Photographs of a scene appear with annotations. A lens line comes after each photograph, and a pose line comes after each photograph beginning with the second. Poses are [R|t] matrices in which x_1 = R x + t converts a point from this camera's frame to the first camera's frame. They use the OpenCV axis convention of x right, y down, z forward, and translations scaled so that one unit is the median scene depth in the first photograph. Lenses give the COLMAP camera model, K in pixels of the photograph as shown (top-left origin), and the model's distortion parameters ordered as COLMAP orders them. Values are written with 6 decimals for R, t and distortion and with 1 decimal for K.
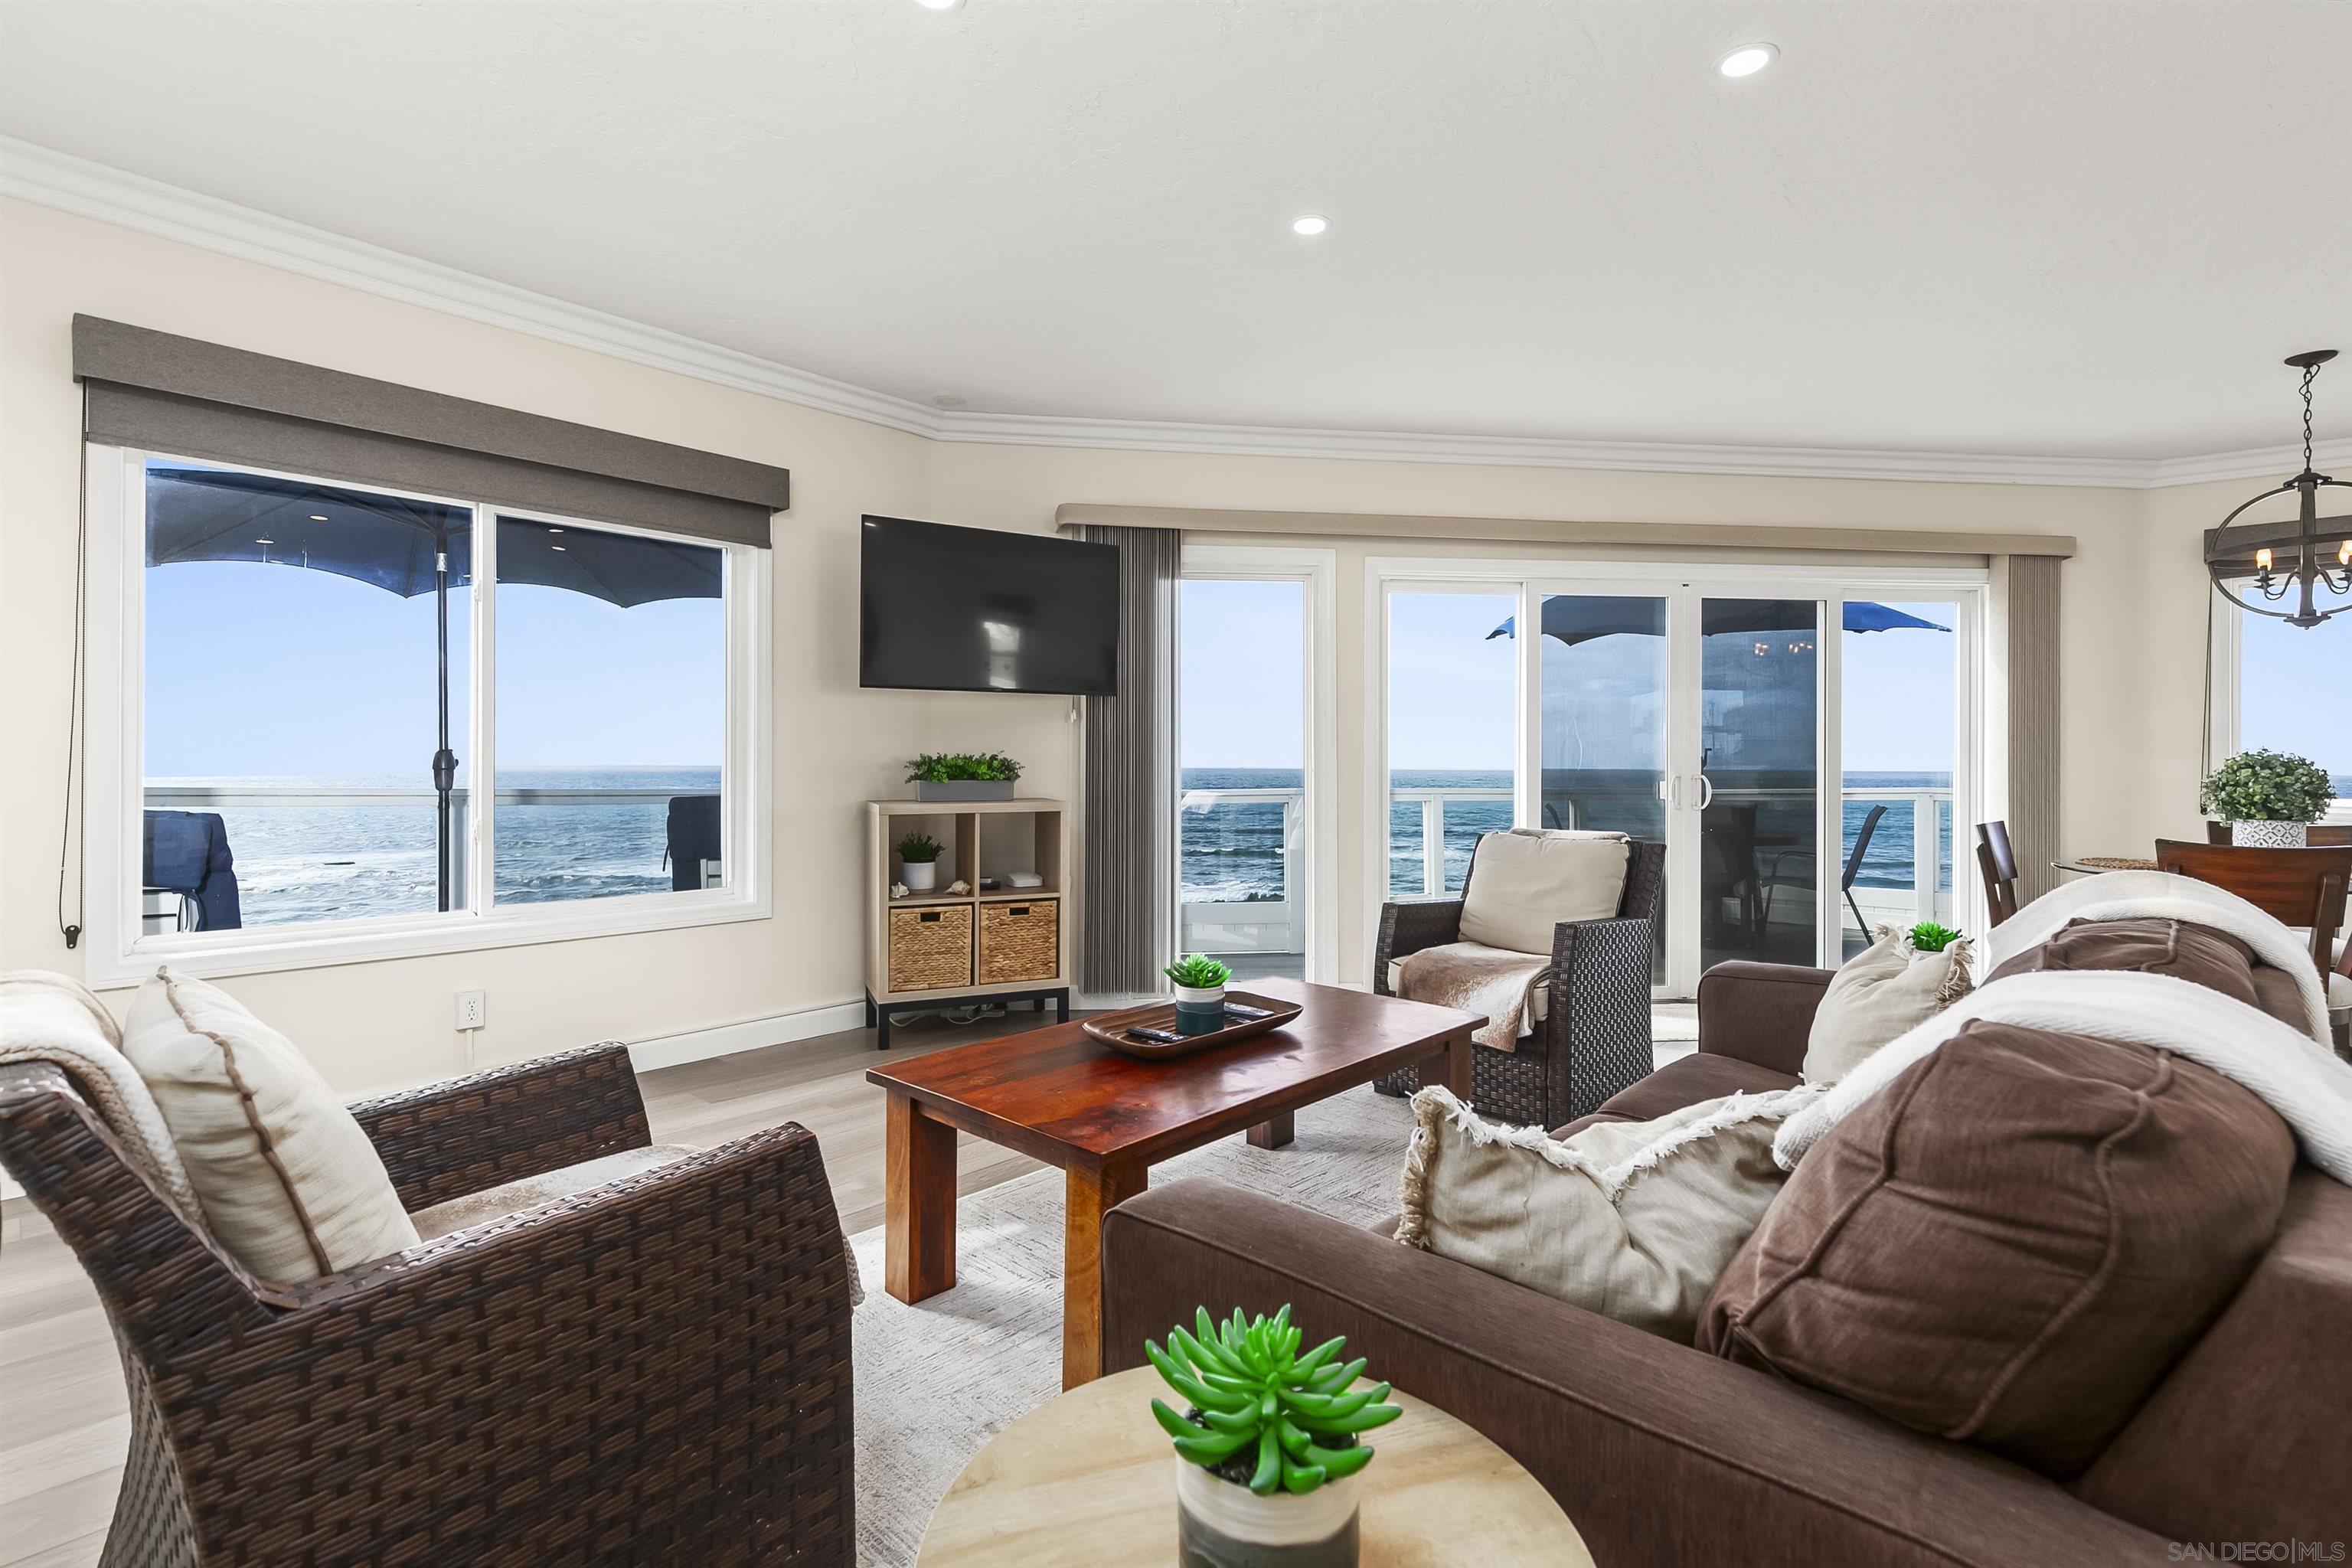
lens RADIAL K [[1063.4, 0, 1181.3], [0, 1063.4, 763.9], [0, 0, 1]] dist [0.009882, -0.003192]
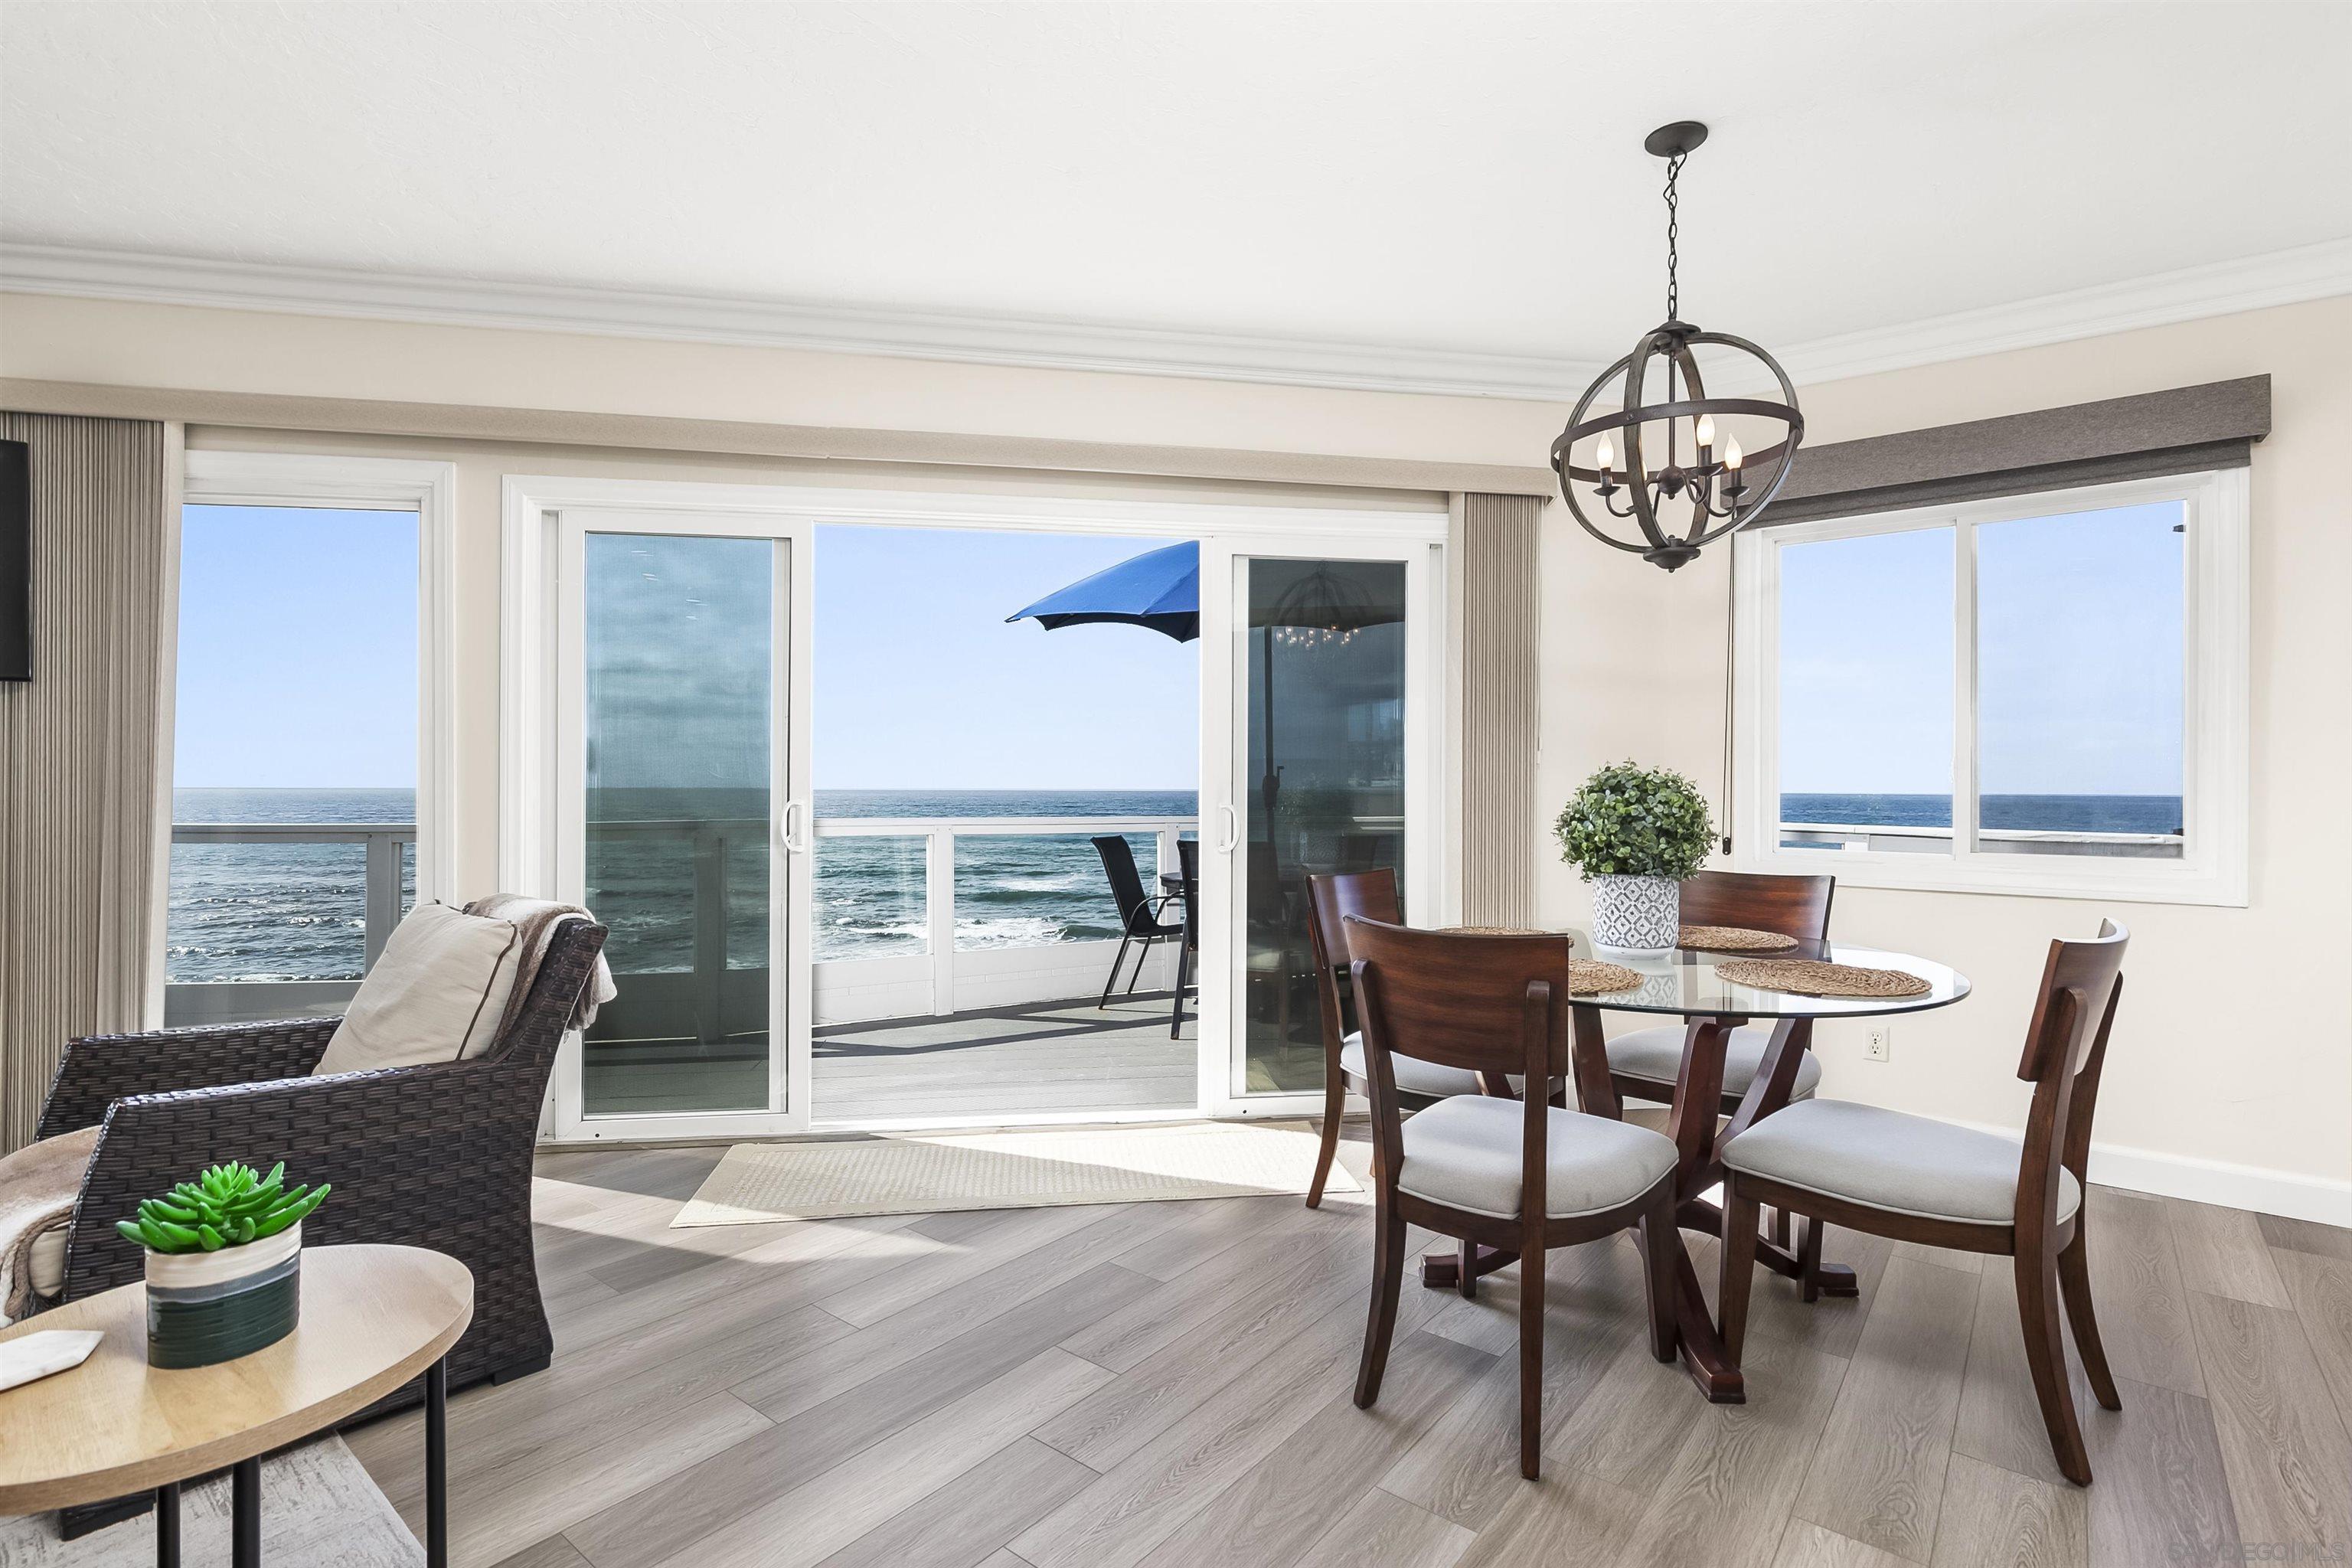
lens RADIAL K [[1105.9, 0, 1195.0], [0, 1105.9, 787.1], [0, 0, 1]] dist [-0.001082, -0.000284]
pose [[0.997724, -0.002727, 0.067379, 0.674686], [0.002514, 0.999992, 0.003251, -0.001574], [-0.067387, -0.003074, 0.997722, 0.344197]]
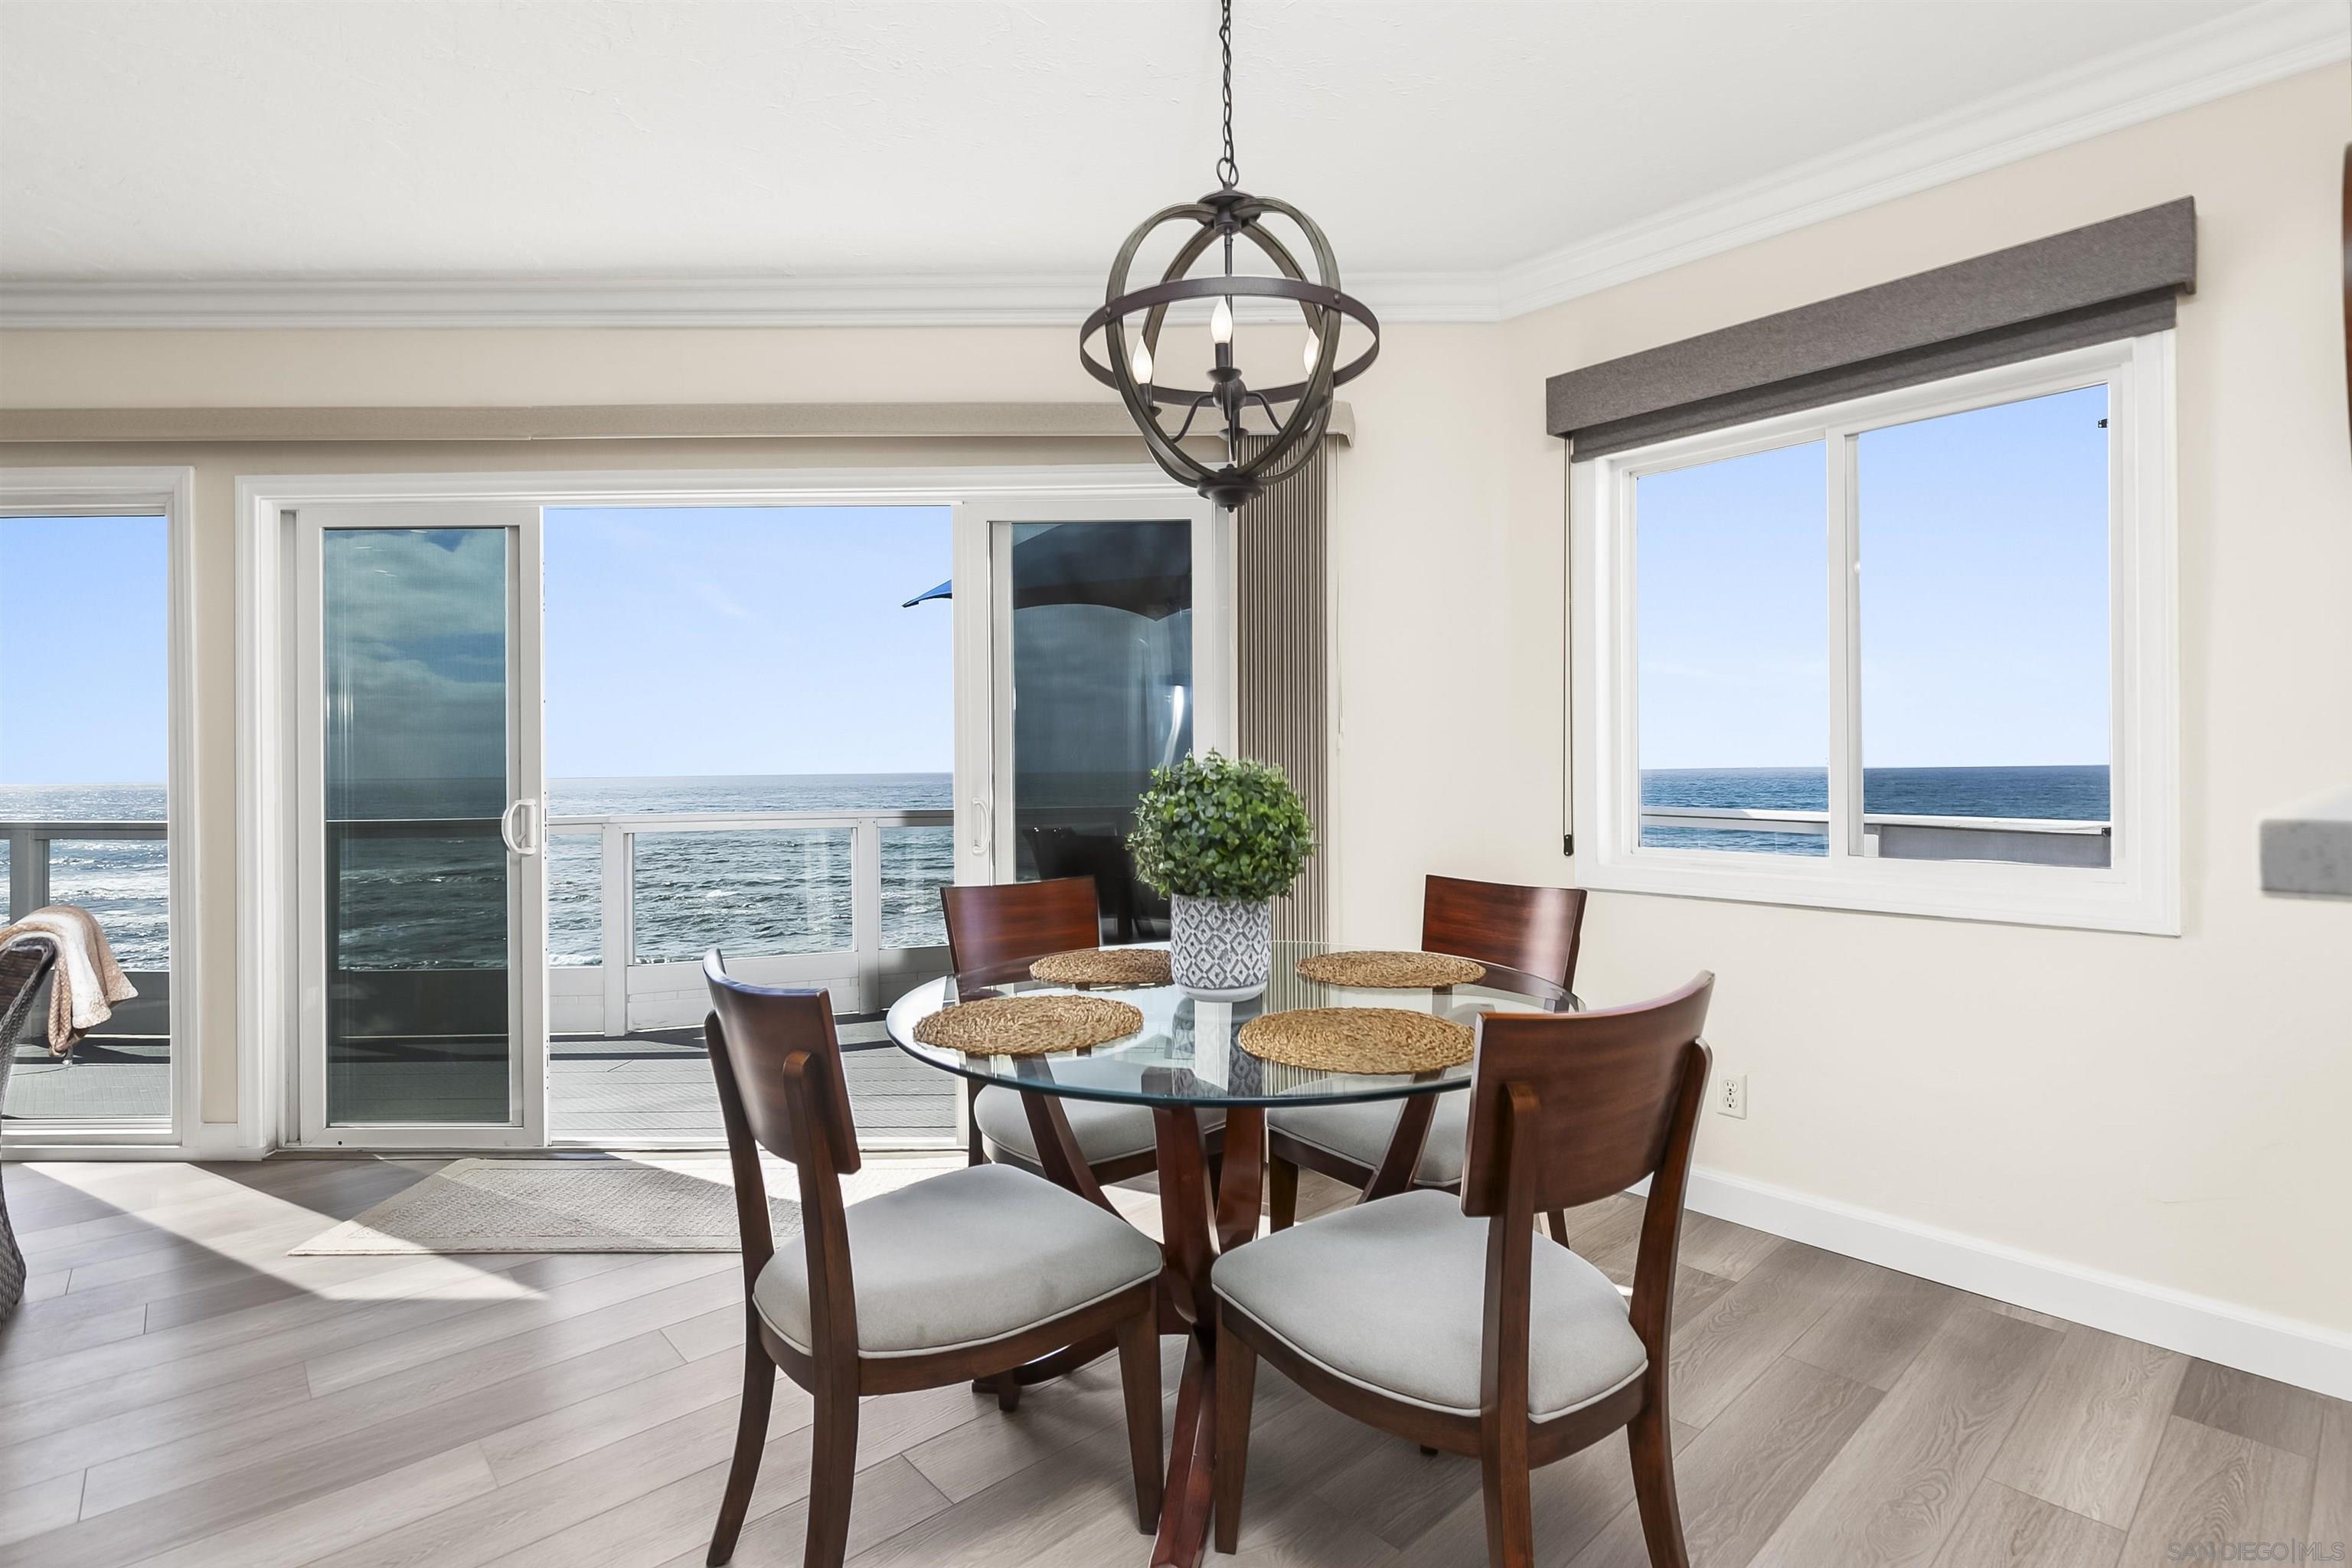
lens RADIAL K [[1105.9, 0, 1178.9], [0, 1105.9, 770.3], [0, 0, 1]] dist [-0.001082, -0.000284]
pose [[0.995390, -0.014858, -0.094756, 0.994964], [0.015281, 0.999876, 0.003740, -0.007262], [0.094689, -0.005171, 0.995494, 0.453972]]
